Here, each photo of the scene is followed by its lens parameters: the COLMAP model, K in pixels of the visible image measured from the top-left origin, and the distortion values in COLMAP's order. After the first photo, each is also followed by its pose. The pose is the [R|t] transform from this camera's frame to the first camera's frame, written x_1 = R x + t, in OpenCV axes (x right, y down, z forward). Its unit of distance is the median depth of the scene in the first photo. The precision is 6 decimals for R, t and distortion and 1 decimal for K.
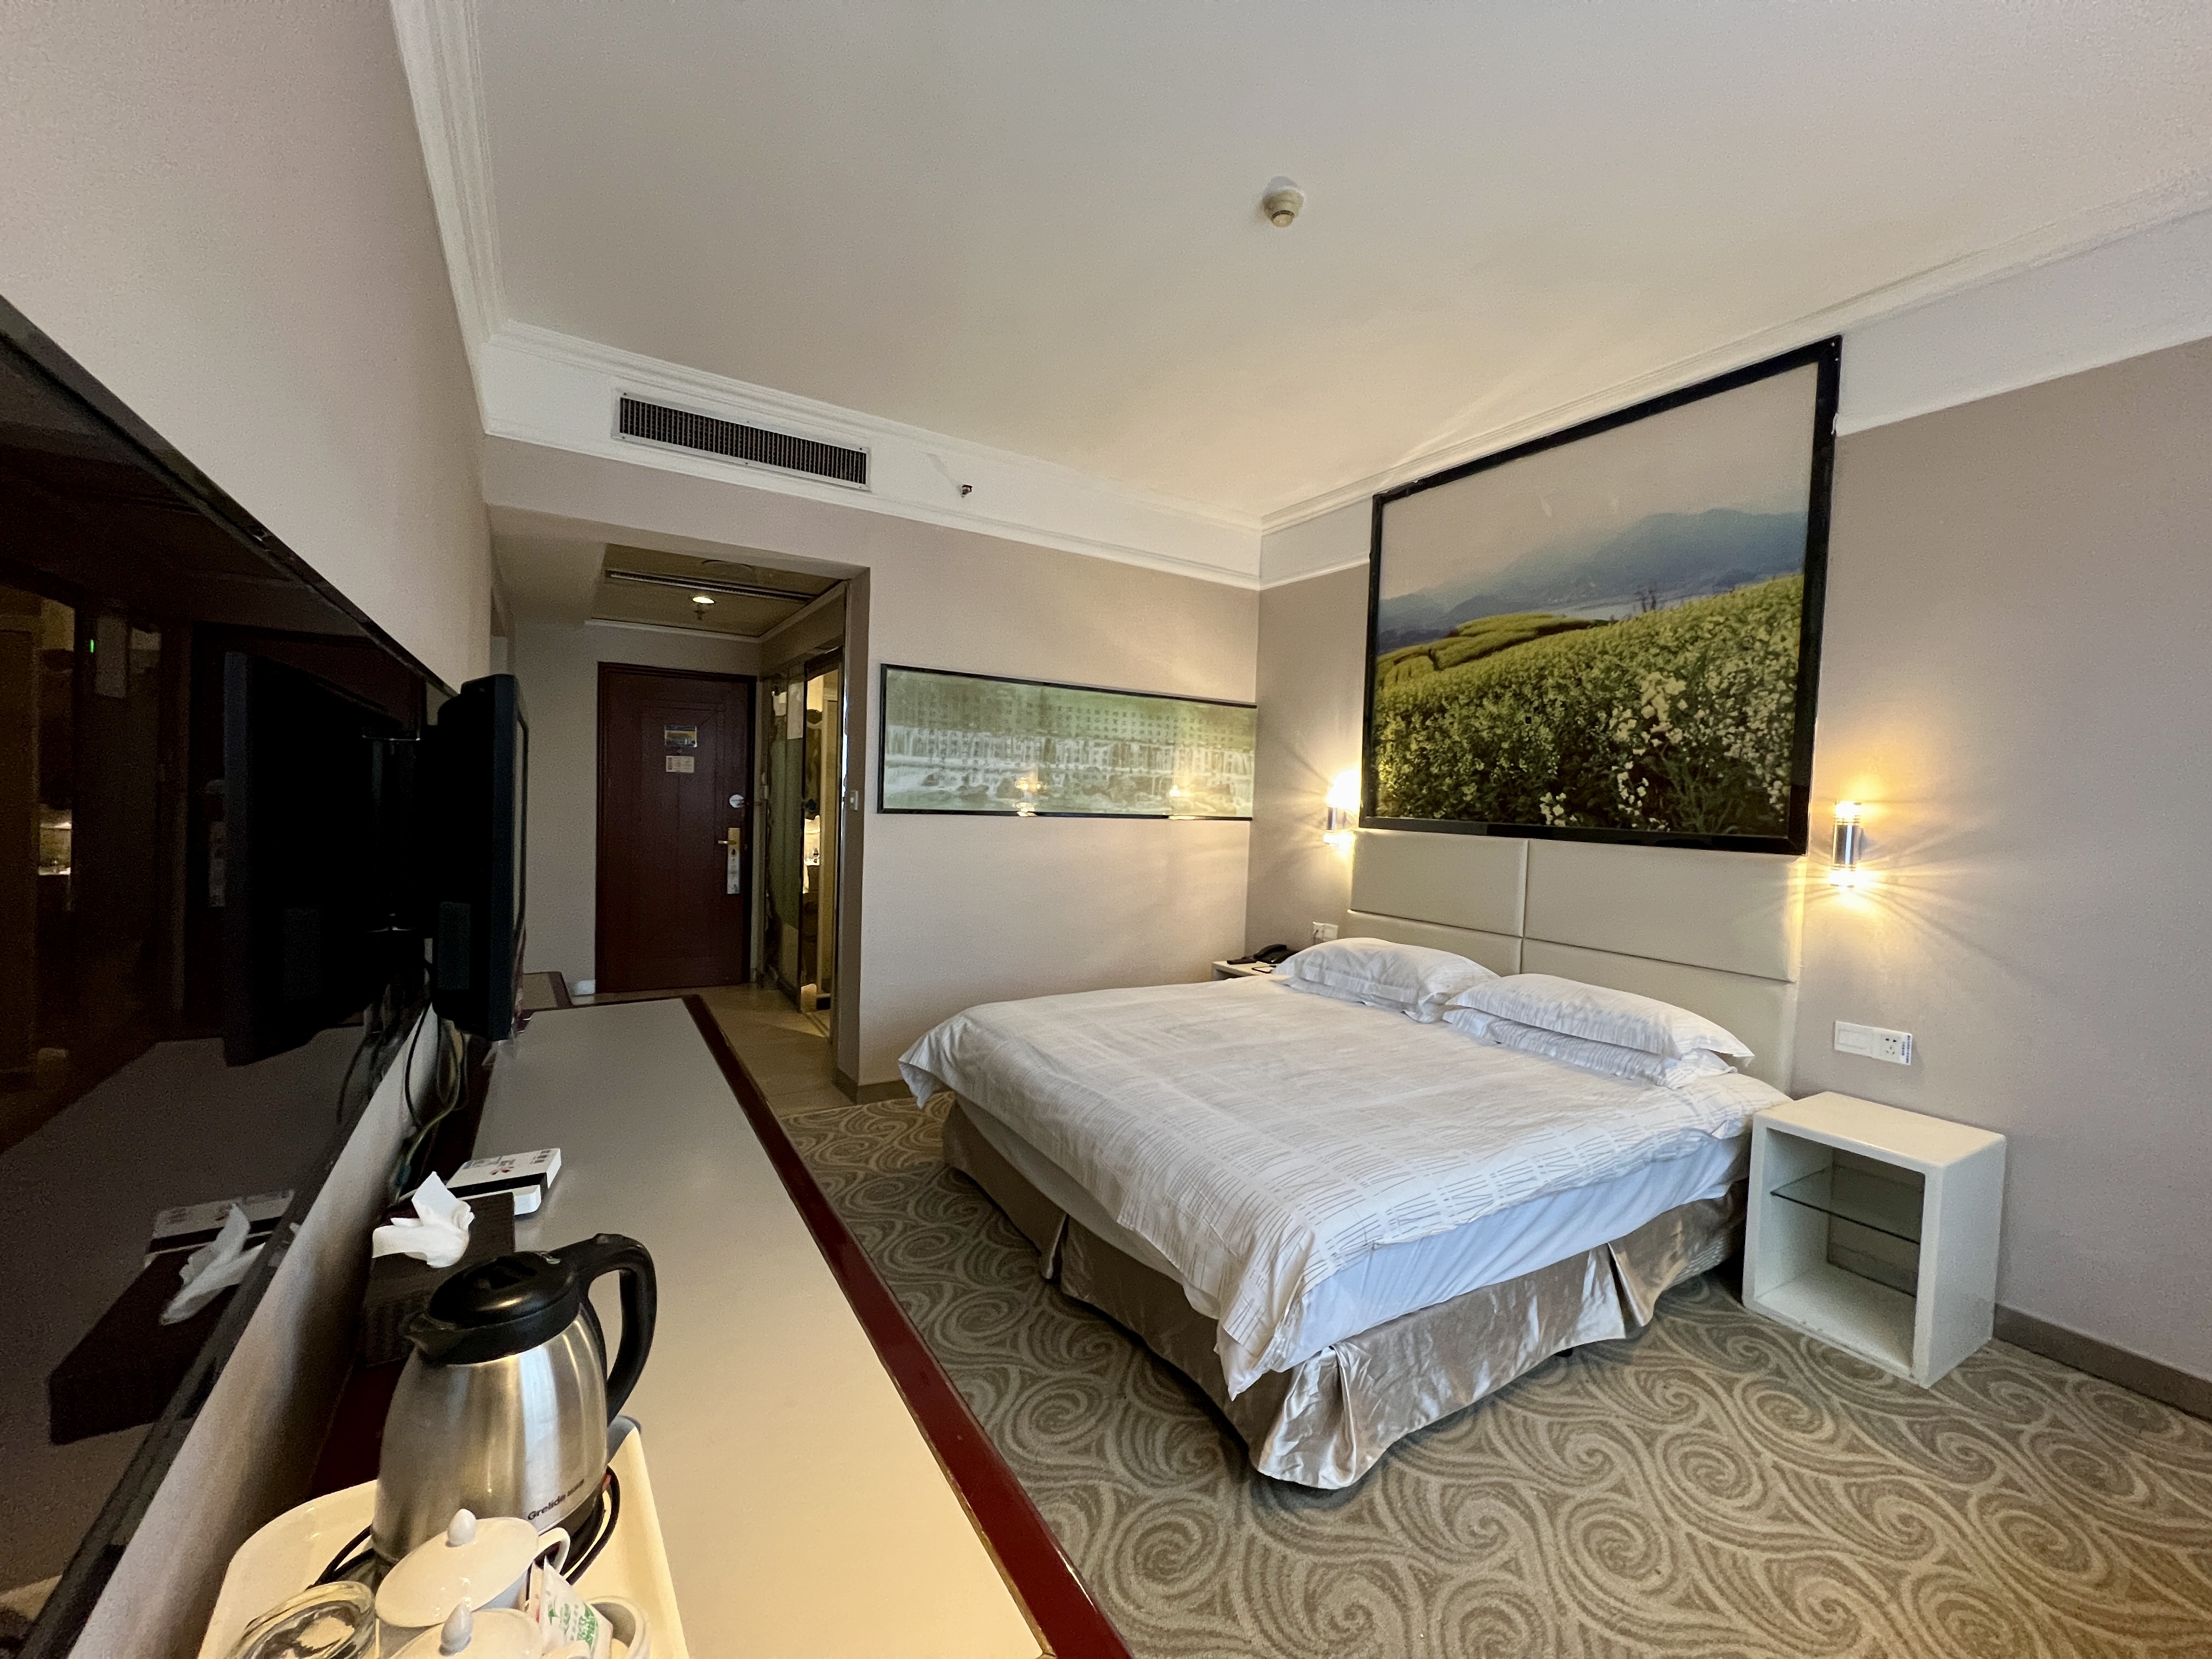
lens RADIAL K [[883.2, 0, 1108.9], [0, 883.2, 829.2], [0, 0, 1]] dist [-0.001252, 0.000005]
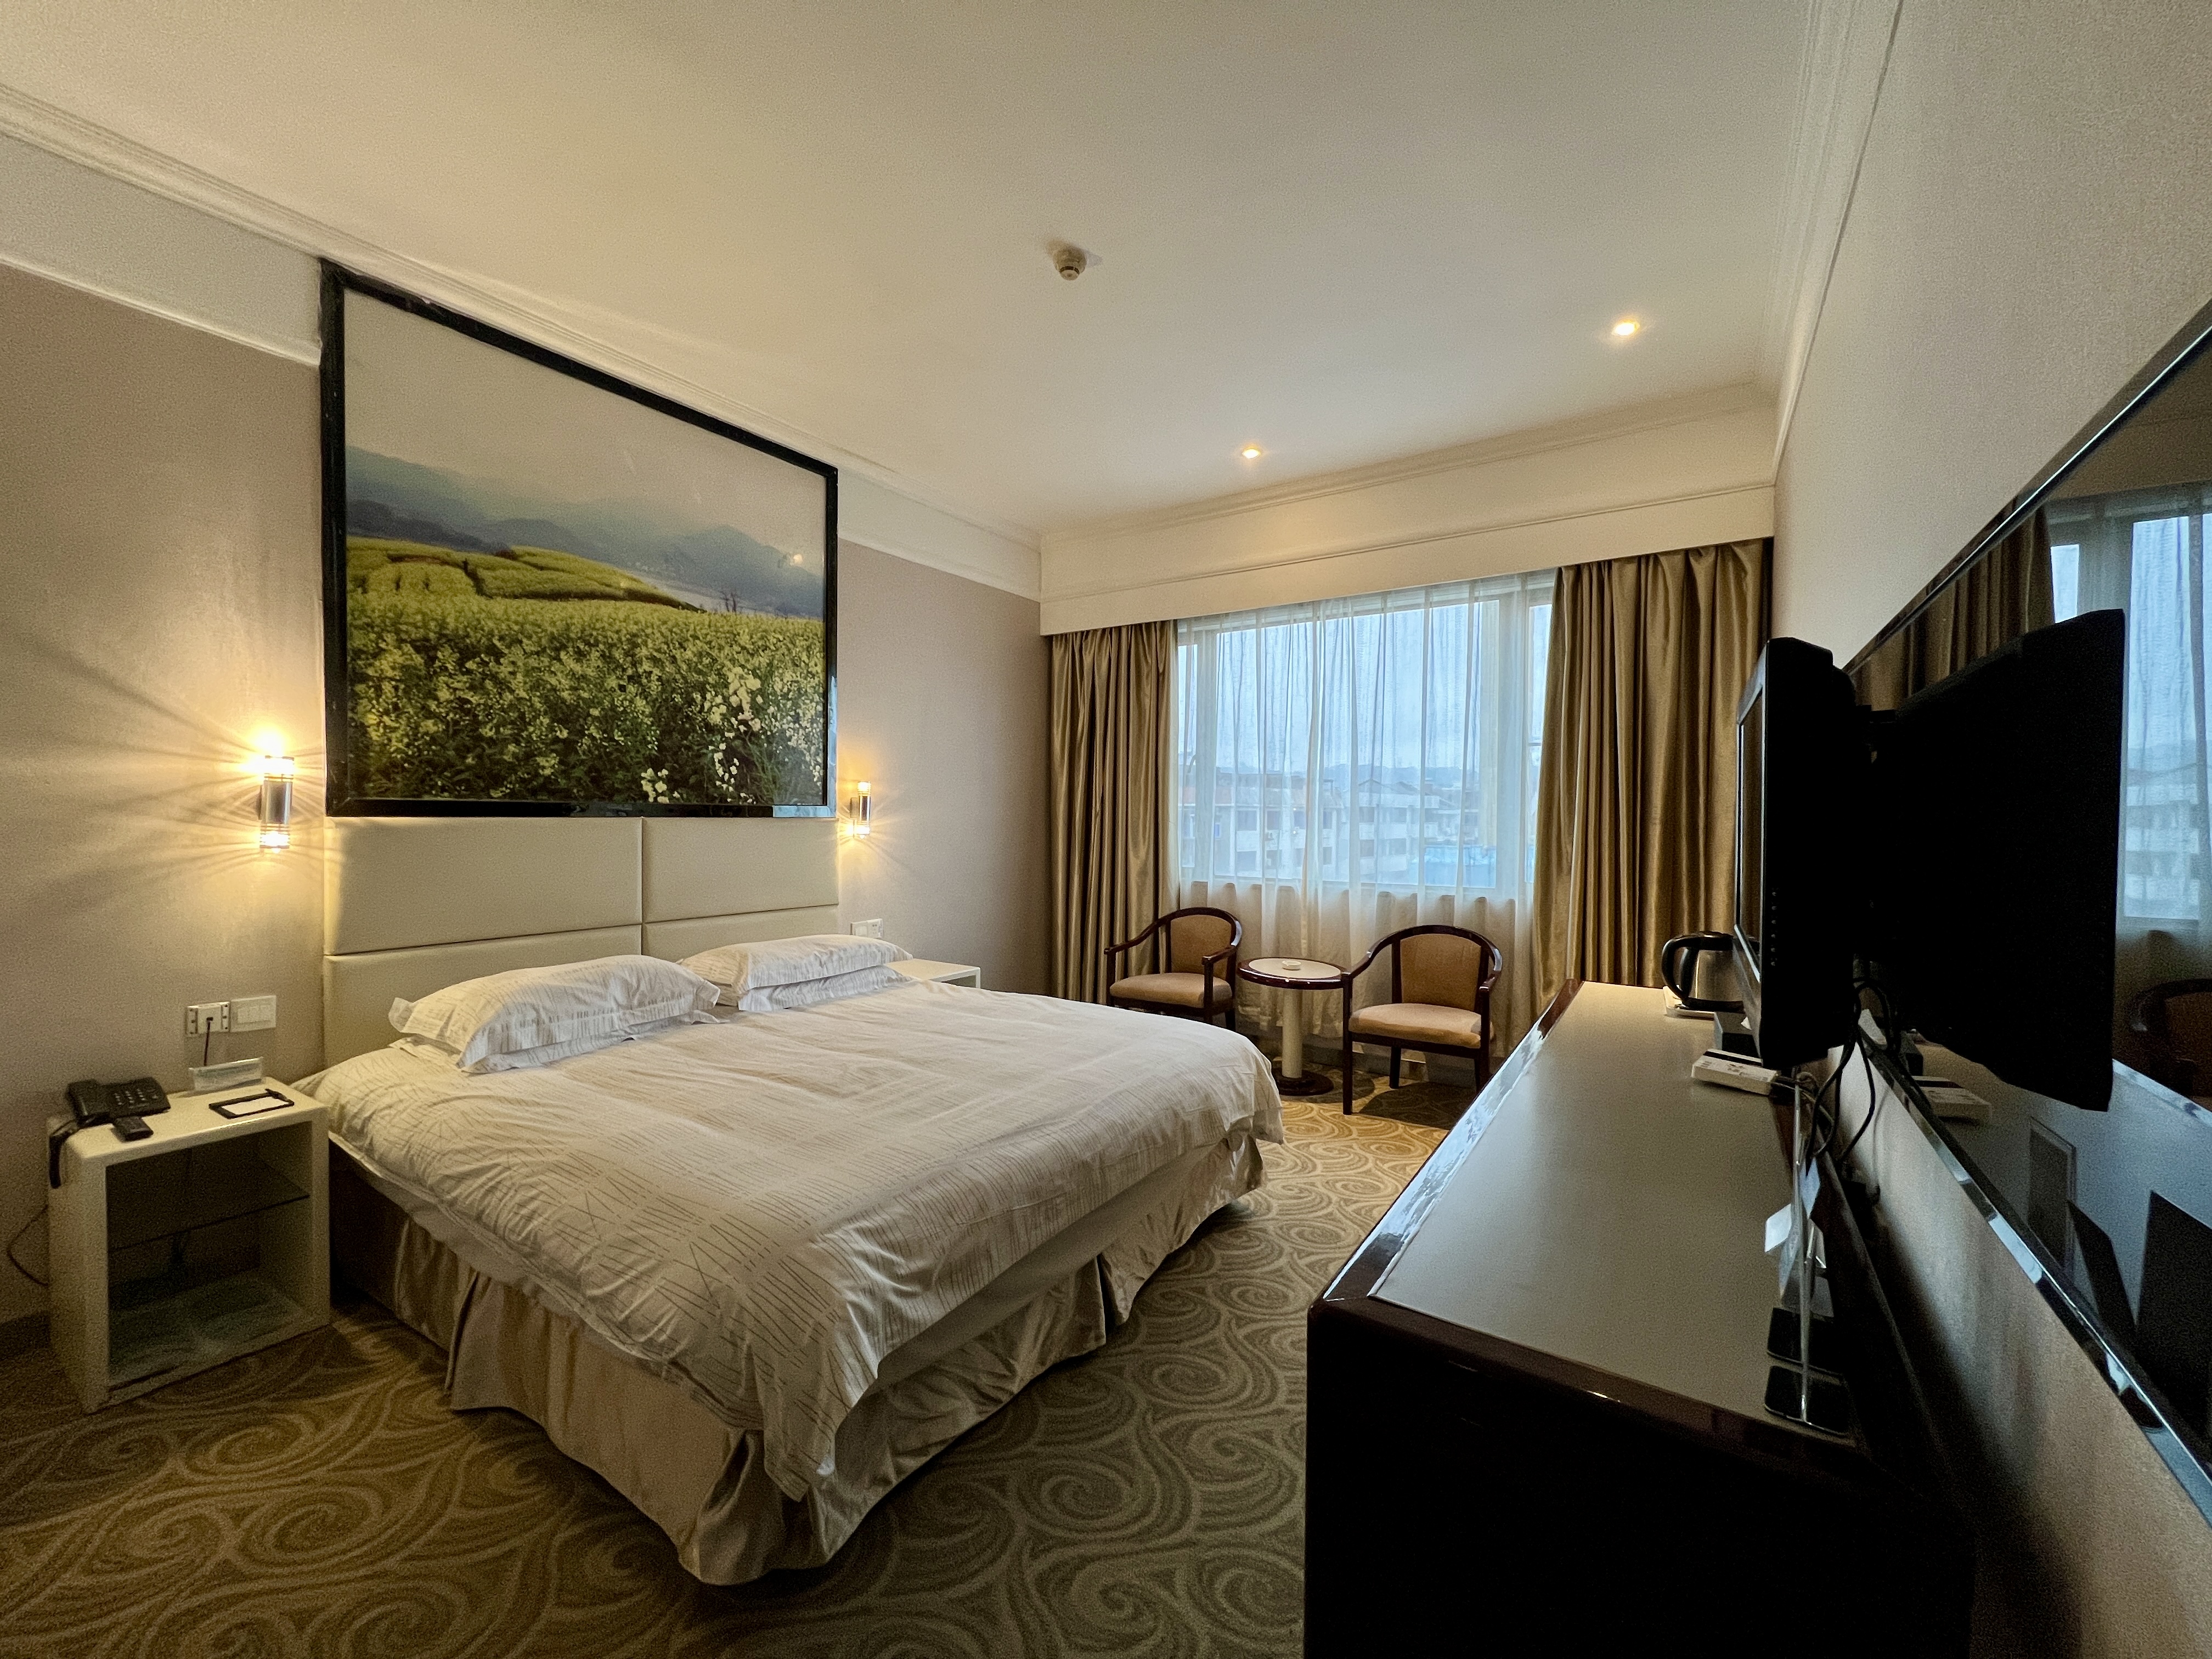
lens RADIAL K [[883.2, 0, 1108.9], [0, 883.2, 829.2], [0, 0, 1]] dist [-0.001252, 0.000005]
pose [[-0.415442, -0.053255, 0.908060, -0.610010], [0.011990, 0.997877, 0.064008, -0.032238], [-0.909541, 0.037479, -0.413921, 0.986554]]
